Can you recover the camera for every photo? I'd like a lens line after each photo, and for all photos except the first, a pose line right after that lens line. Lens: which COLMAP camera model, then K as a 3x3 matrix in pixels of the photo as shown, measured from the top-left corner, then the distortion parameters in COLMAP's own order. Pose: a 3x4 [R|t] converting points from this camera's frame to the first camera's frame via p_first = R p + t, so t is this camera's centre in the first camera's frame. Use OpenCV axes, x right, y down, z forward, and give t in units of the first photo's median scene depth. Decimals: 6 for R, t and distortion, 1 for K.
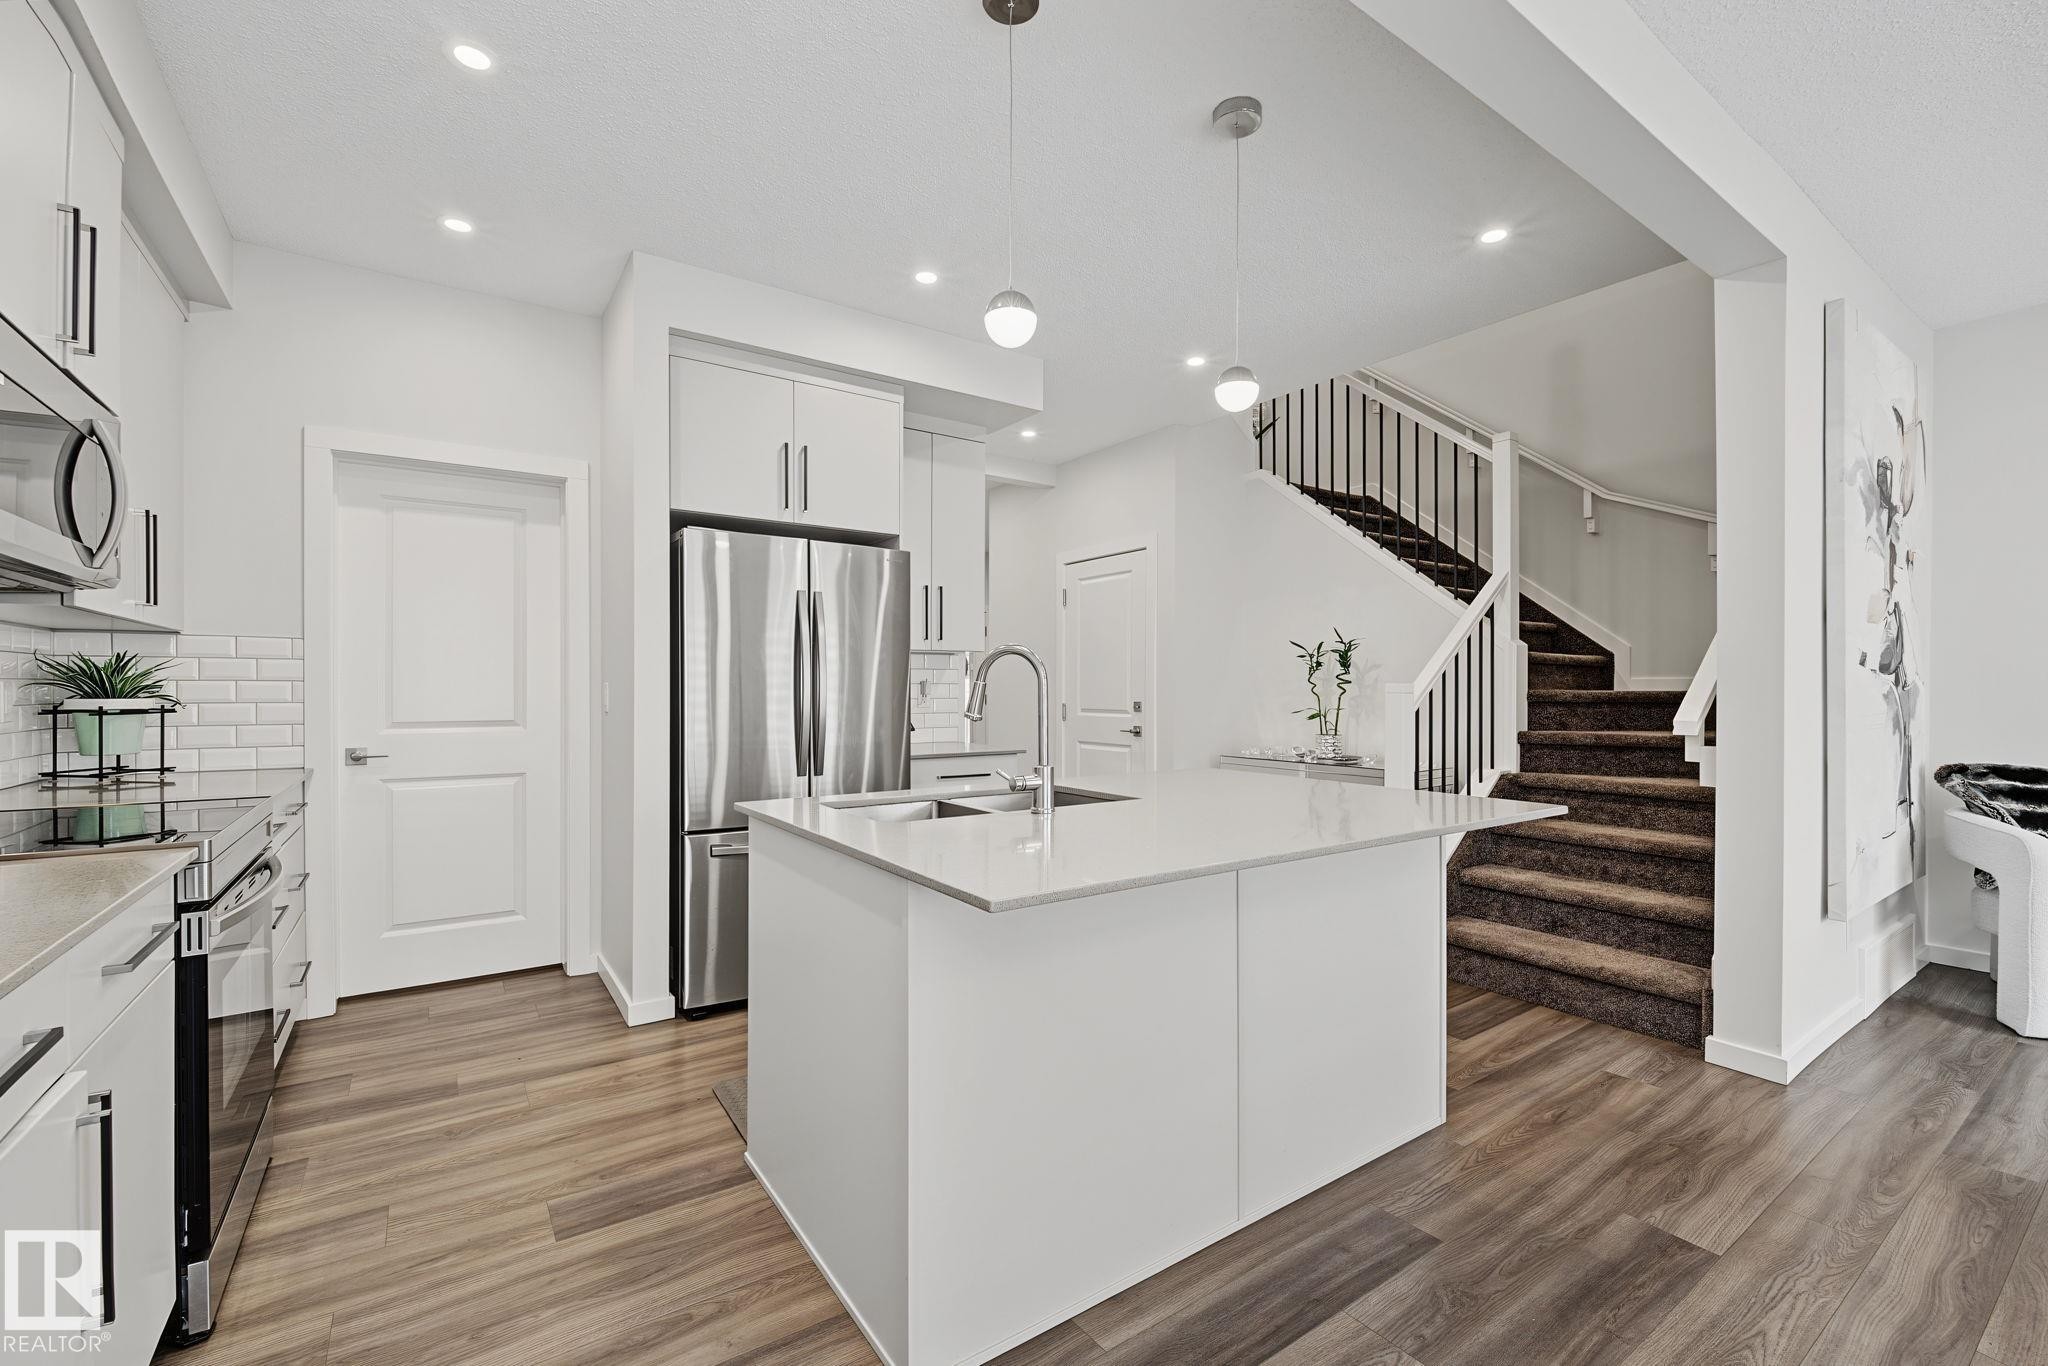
lens RADIAL K [[869.0, 0, 1020.8], [0, 869.0, 681.4], [0, 0, 1]] dist [0.000380, 0.000308]
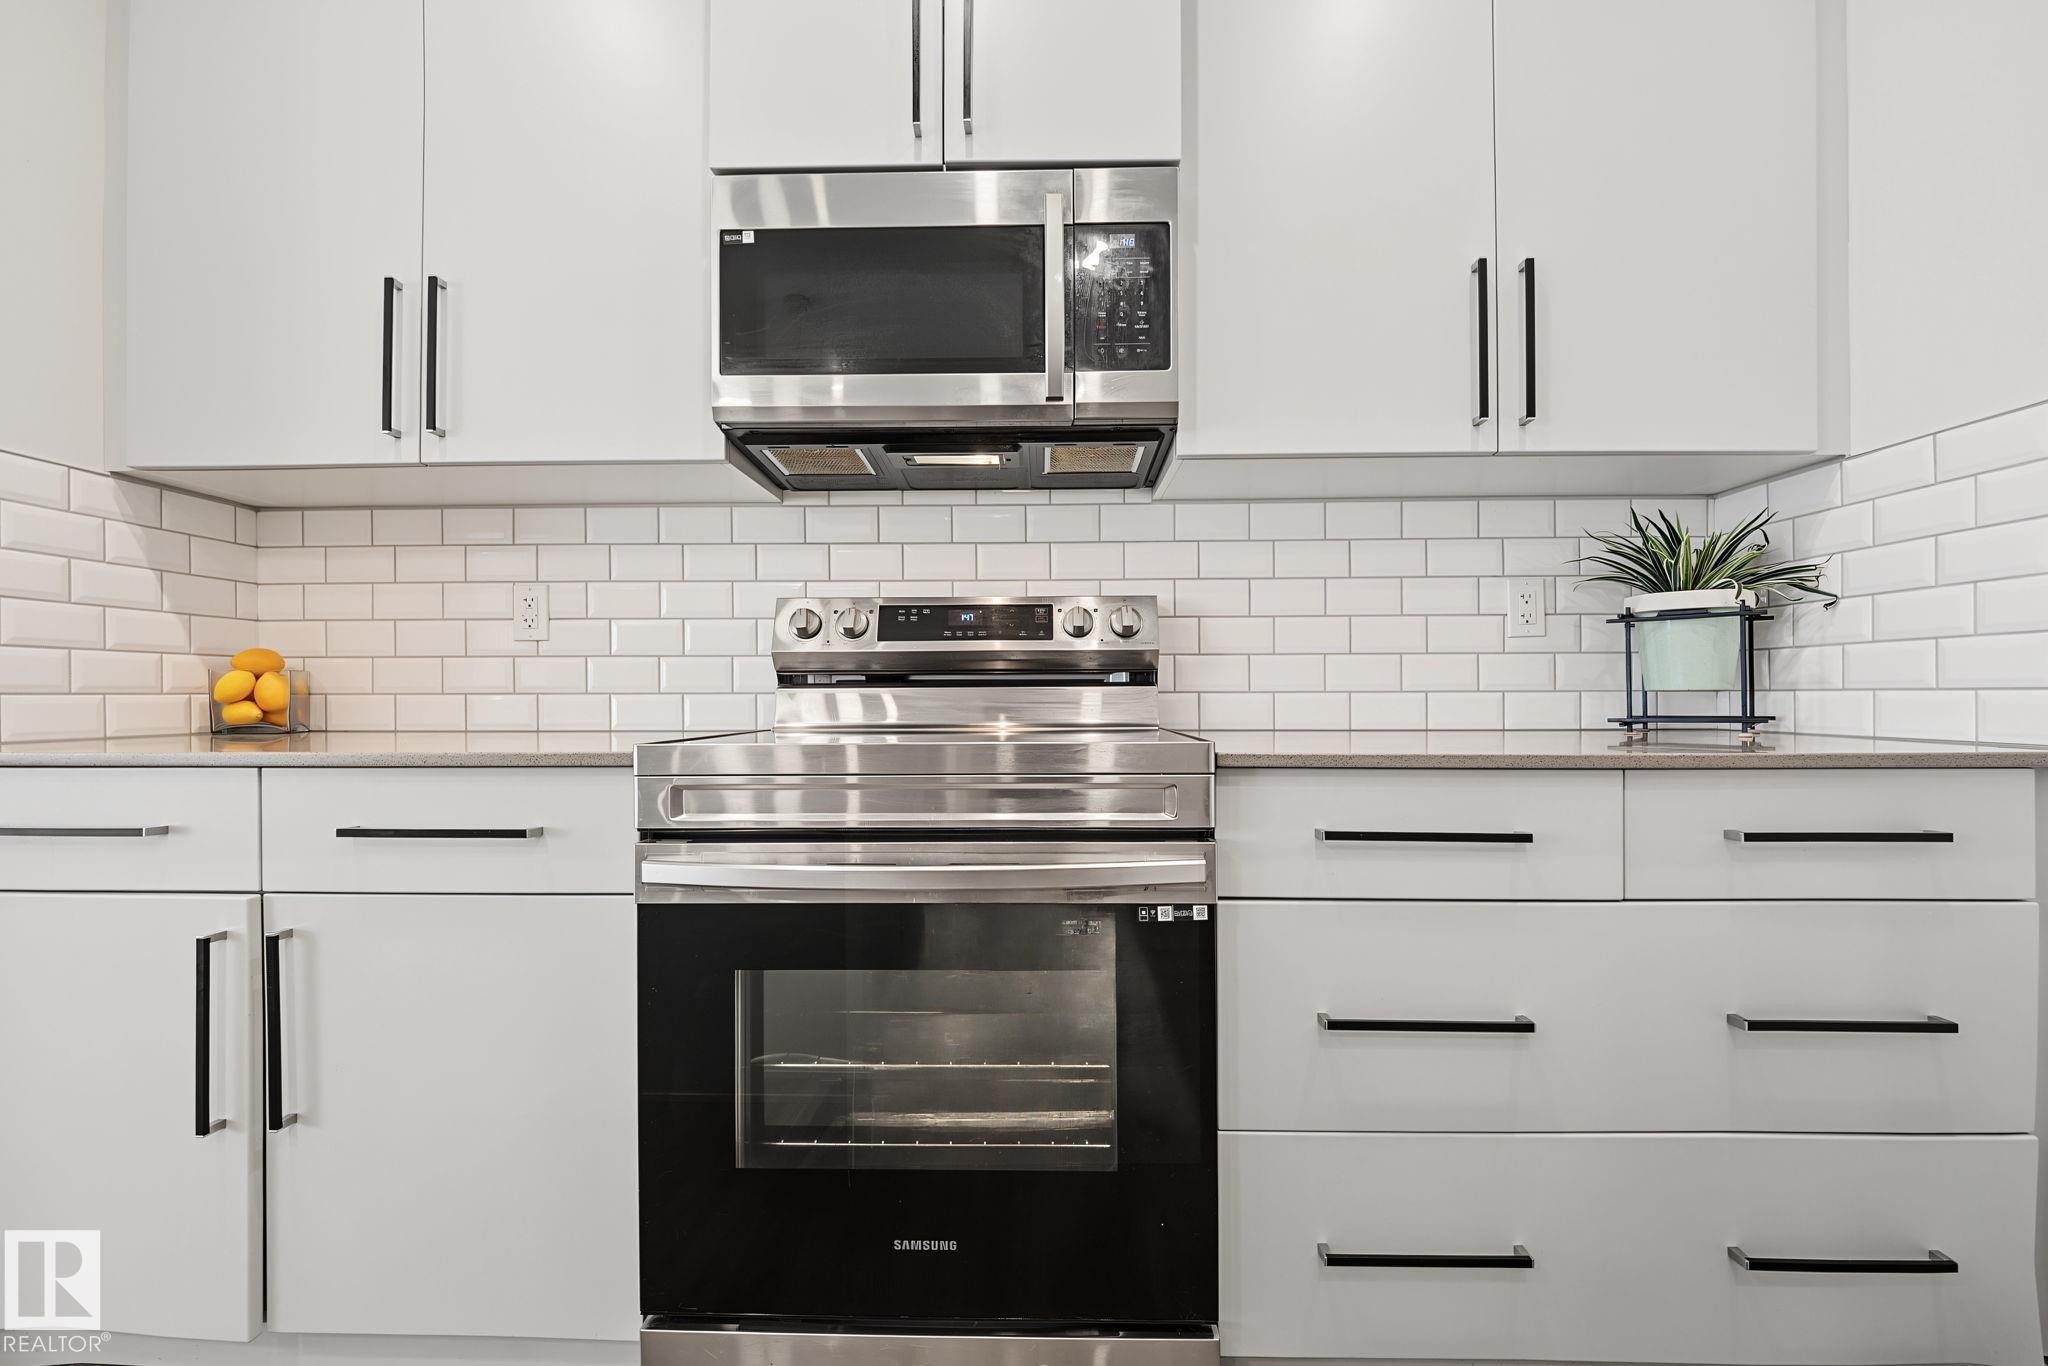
lens RADIAL K [[863.8, 0, 1020.3], [0, 863.8, 696.4], [0, 0, 1]] dist [0.014237, -0.010810]
pose [[-0.583368, 0.006376, -0.812183, -0.271303], [0.009409, 0.999955, 0.001091, 0.072642], [0.812153, -0.007006, -0.583402, 0.853696]]
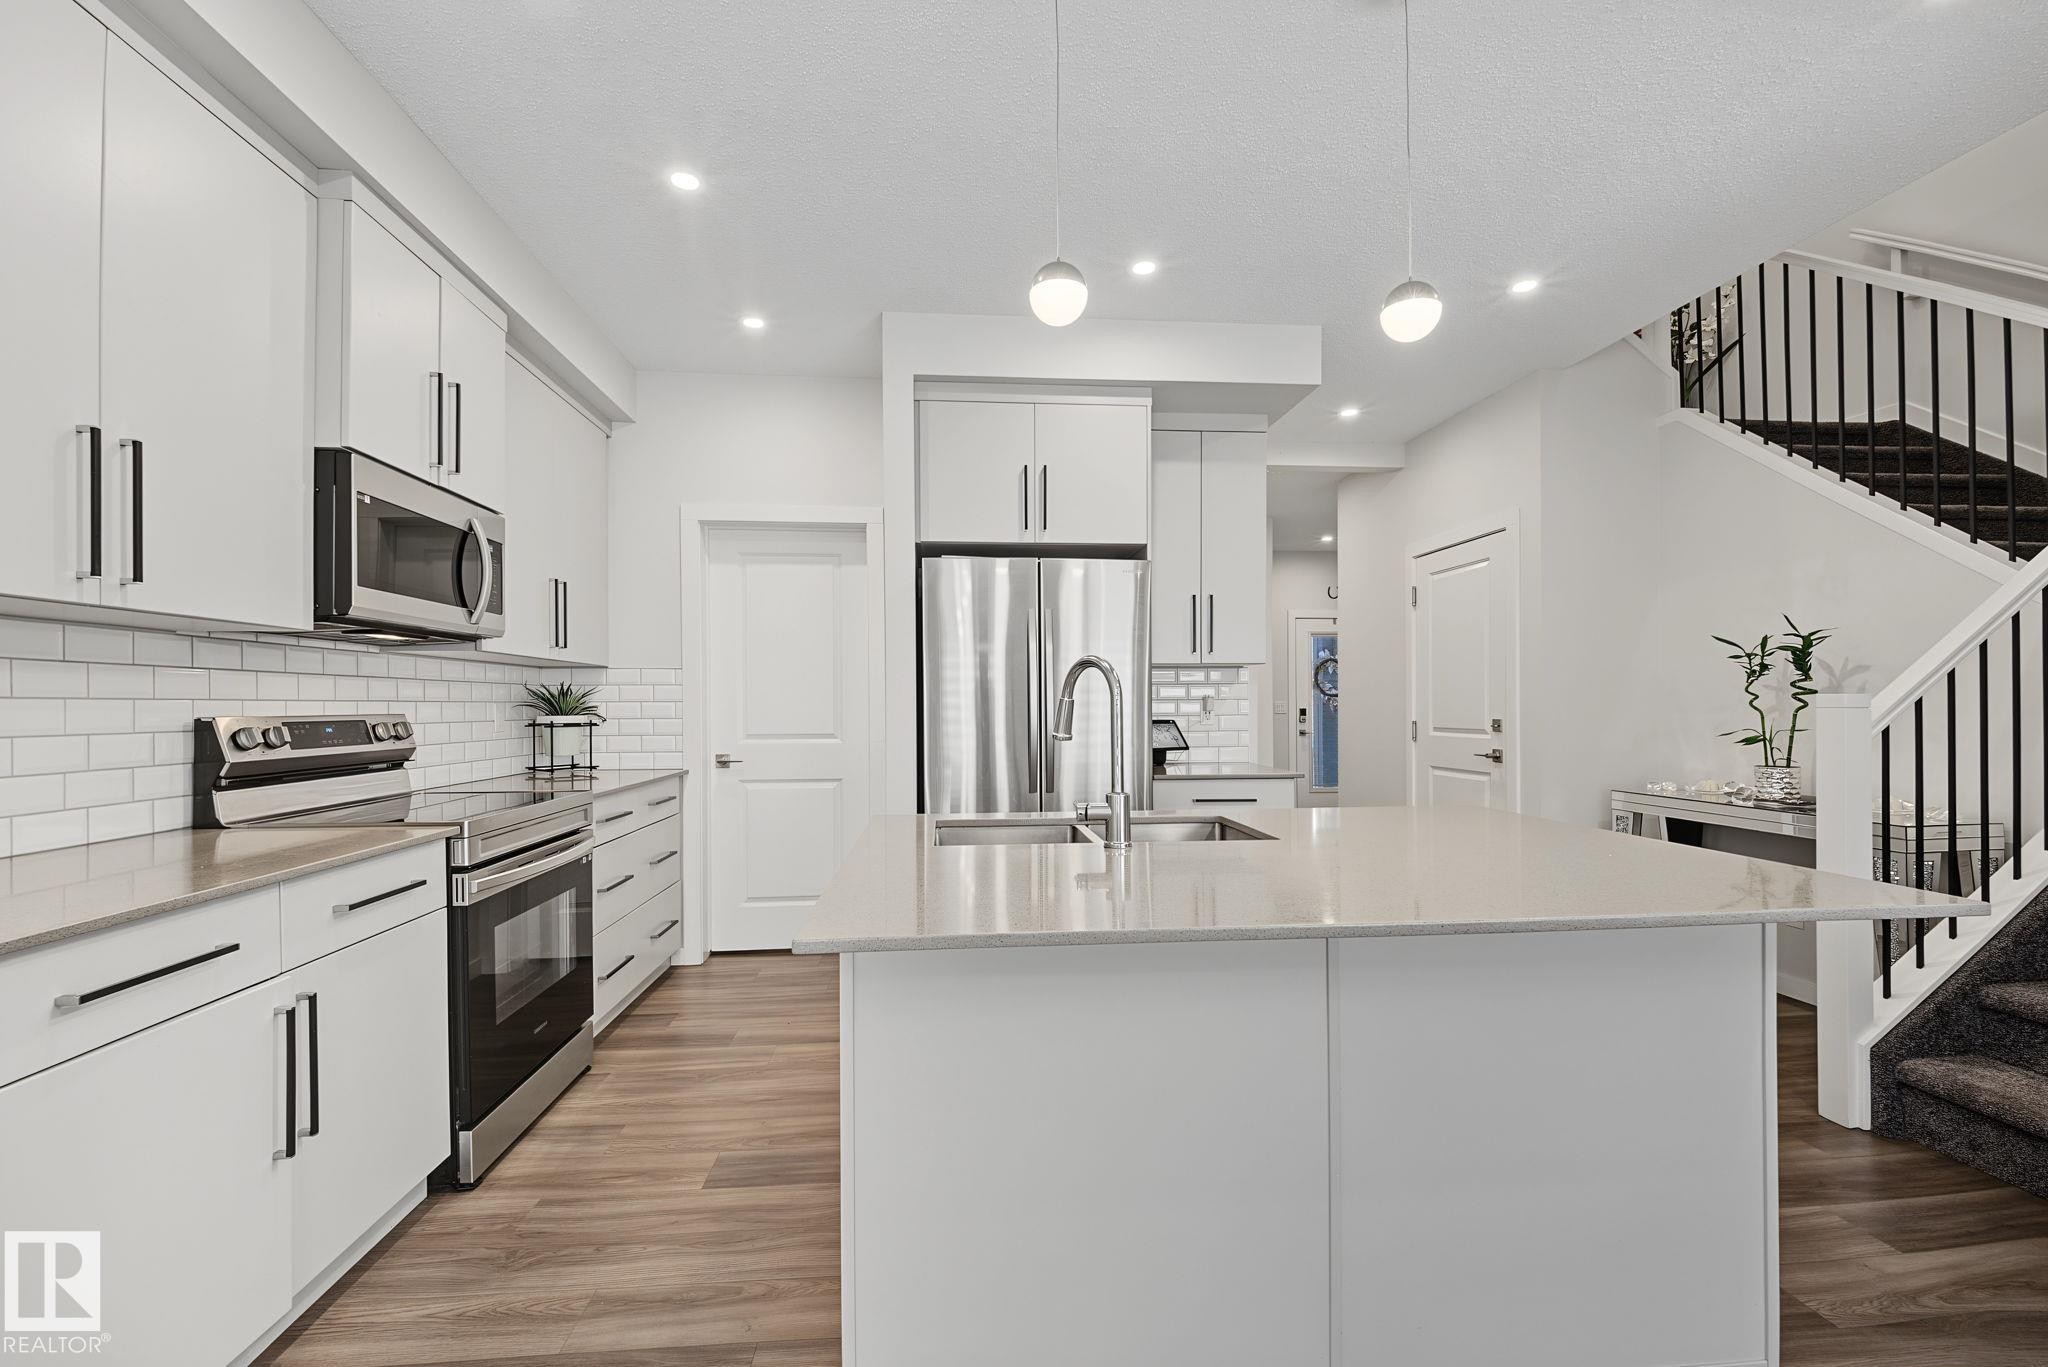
lens RADIAL K [[863.8, 0, 1020.3], [0, 863.8, 696.9], [0, 0, 1]] dist [0.014237, -0.010810]
pose [[0.871497, -0.010313, -0.490292, 0.245421], [0.010110, 0.999944, -0.003062, 0.000860], [0.490296, -0.002288, 0.871553, 0.126310]]
